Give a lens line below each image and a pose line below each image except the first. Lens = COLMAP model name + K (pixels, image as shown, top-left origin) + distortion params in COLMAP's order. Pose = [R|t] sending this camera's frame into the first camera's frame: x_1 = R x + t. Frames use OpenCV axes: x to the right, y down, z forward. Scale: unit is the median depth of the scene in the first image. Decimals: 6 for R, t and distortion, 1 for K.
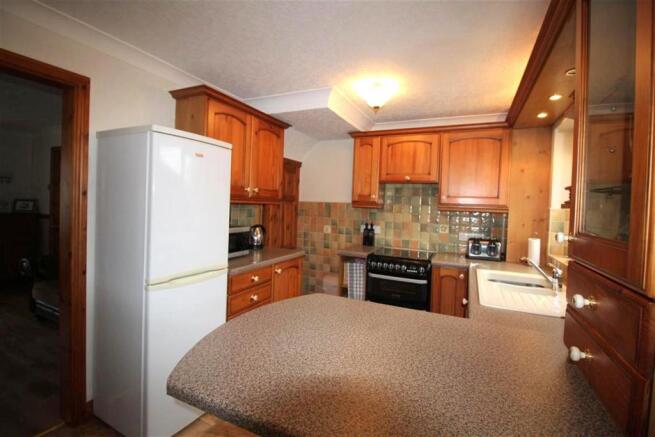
lens RADIAL K [[302.0, 0, 326.2], [0, 302.0, 213.4], [0, 0, 1]] dist [-0.009450, -0.000987]
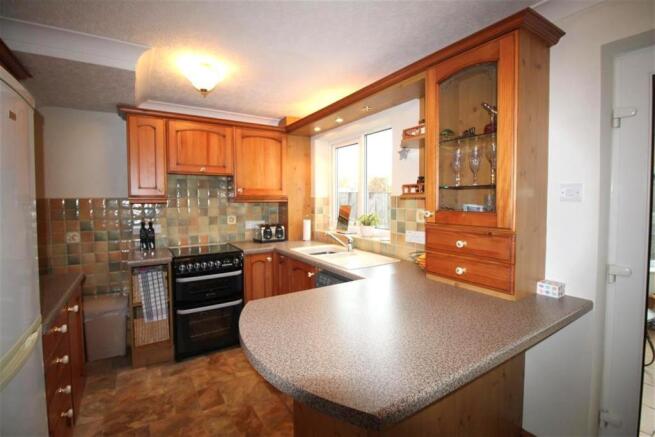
lens RADIAL K [[302.0, 0, 327.5], [0, 302.0, 215.6], [0, 0, 1]] dist [-0.009450, -0.000987]
pose [[0.526702, -0.085590, 0.845730, -0.335315], [0.049792, 0.996316, 0.069820, -0.020489], [-0.848590, 0.005337, 0.529023, 0.175071]]
